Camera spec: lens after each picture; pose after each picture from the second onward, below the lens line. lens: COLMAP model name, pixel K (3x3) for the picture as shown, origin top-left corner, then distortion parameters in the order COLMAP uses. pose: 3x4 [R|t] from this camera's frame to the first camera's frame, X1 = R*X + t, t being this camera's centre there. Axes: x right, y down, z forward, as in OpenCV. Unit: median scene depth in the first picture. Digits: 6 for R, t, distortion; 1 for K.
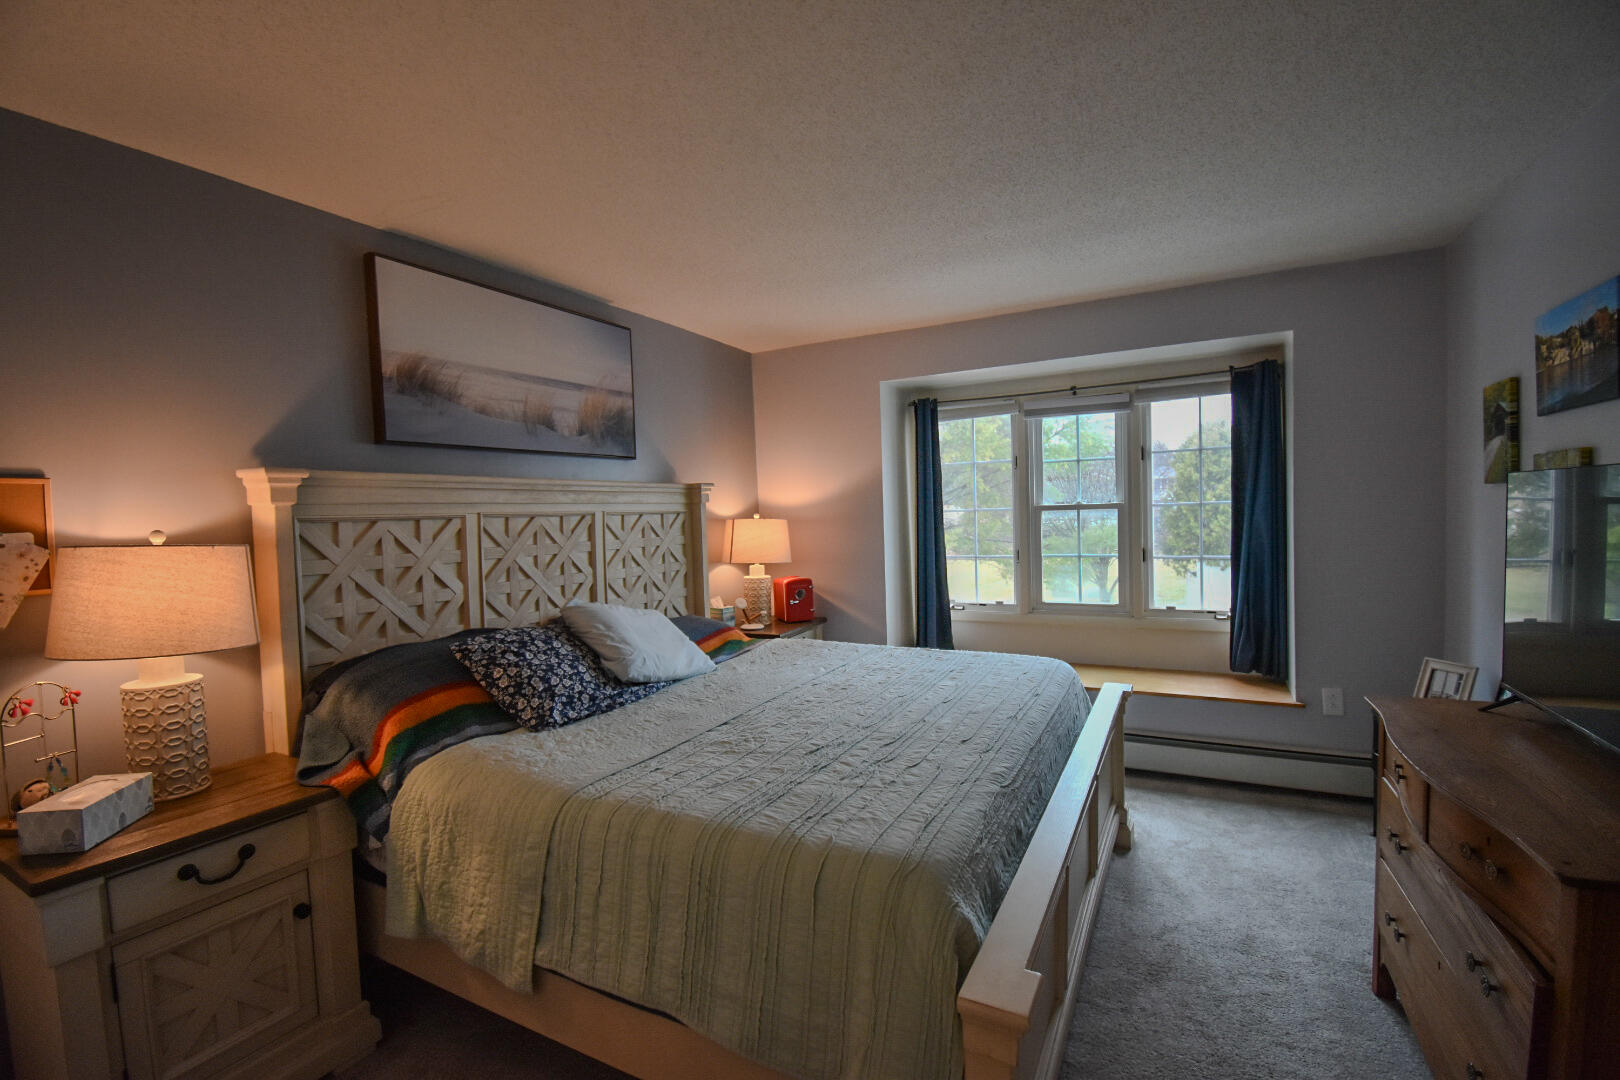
lens RADIAL K [[711.0, 0, 815.5], [0, 711.0, 538.6], [0, 0, 1]] dist [0.025571, -0.029160]
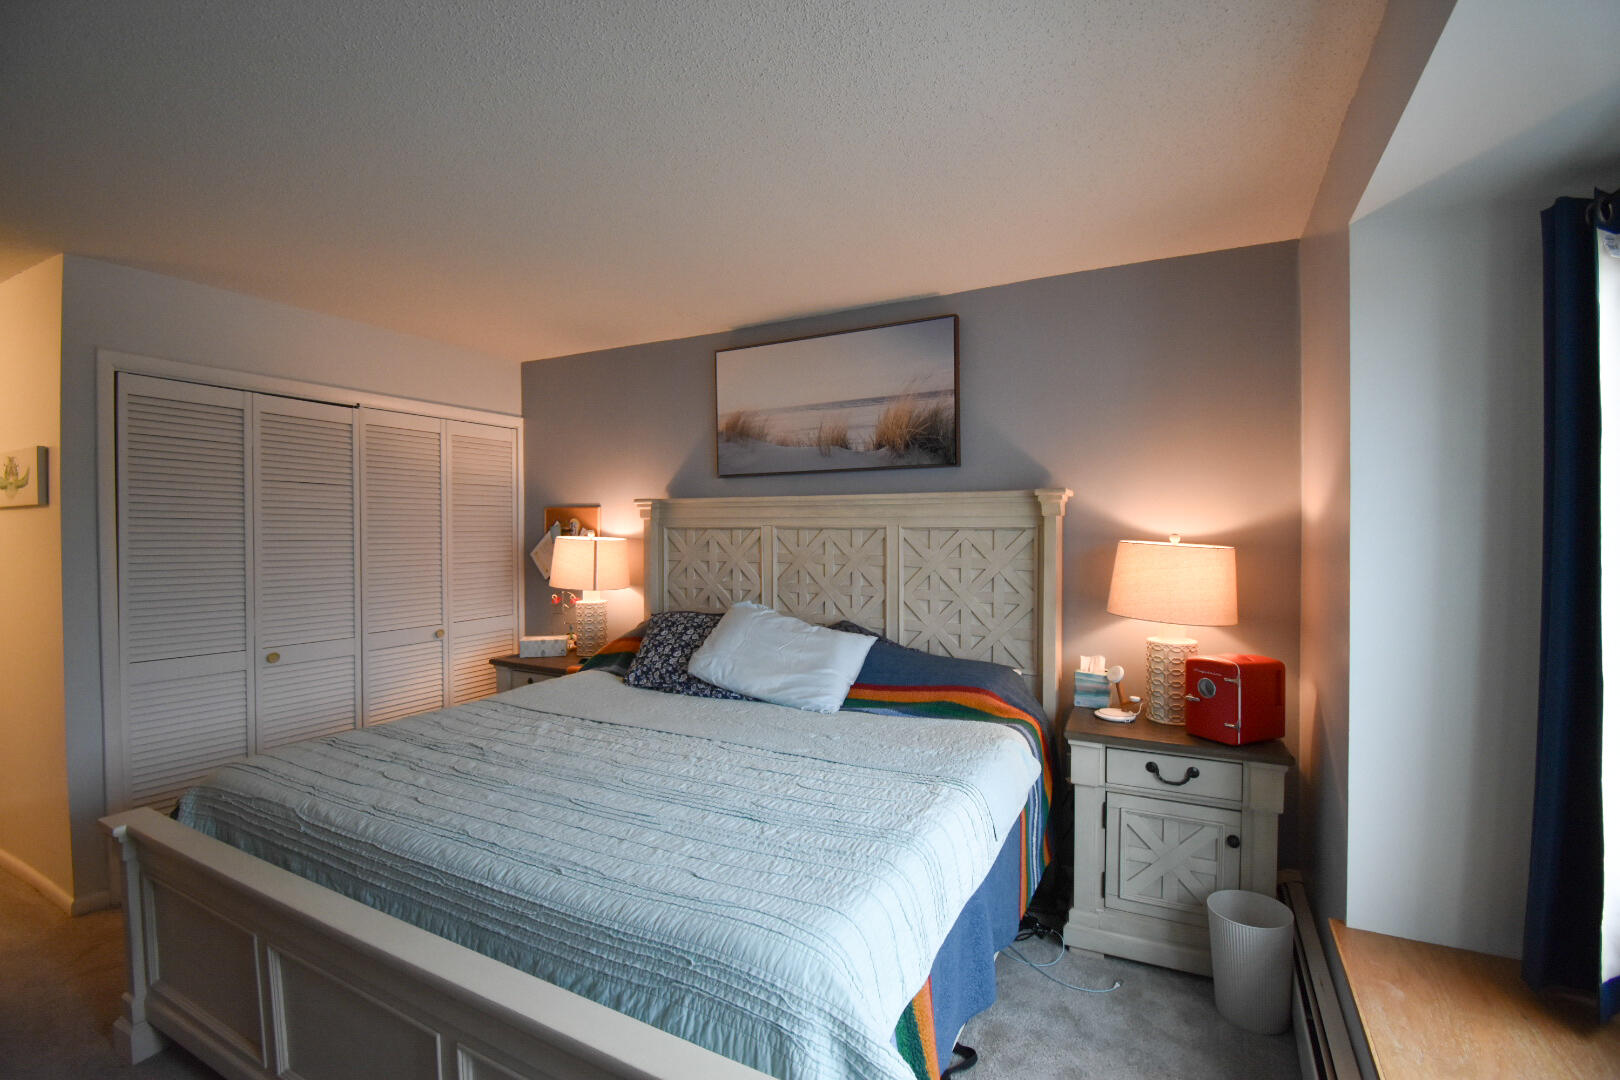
lens RADIAL K [[711.0, 0, 815.5], [0, 711.0, 538.6], [0, 0, 1]] dist [0.025571, -0.029160]
pose [[-0.005465, 0.041876, -0.999108, 0.741413], [-0.039287, 0.998342, 0.042059, -0.064724], [0.999213, 0.039481, -0.003811, 1.021943]]
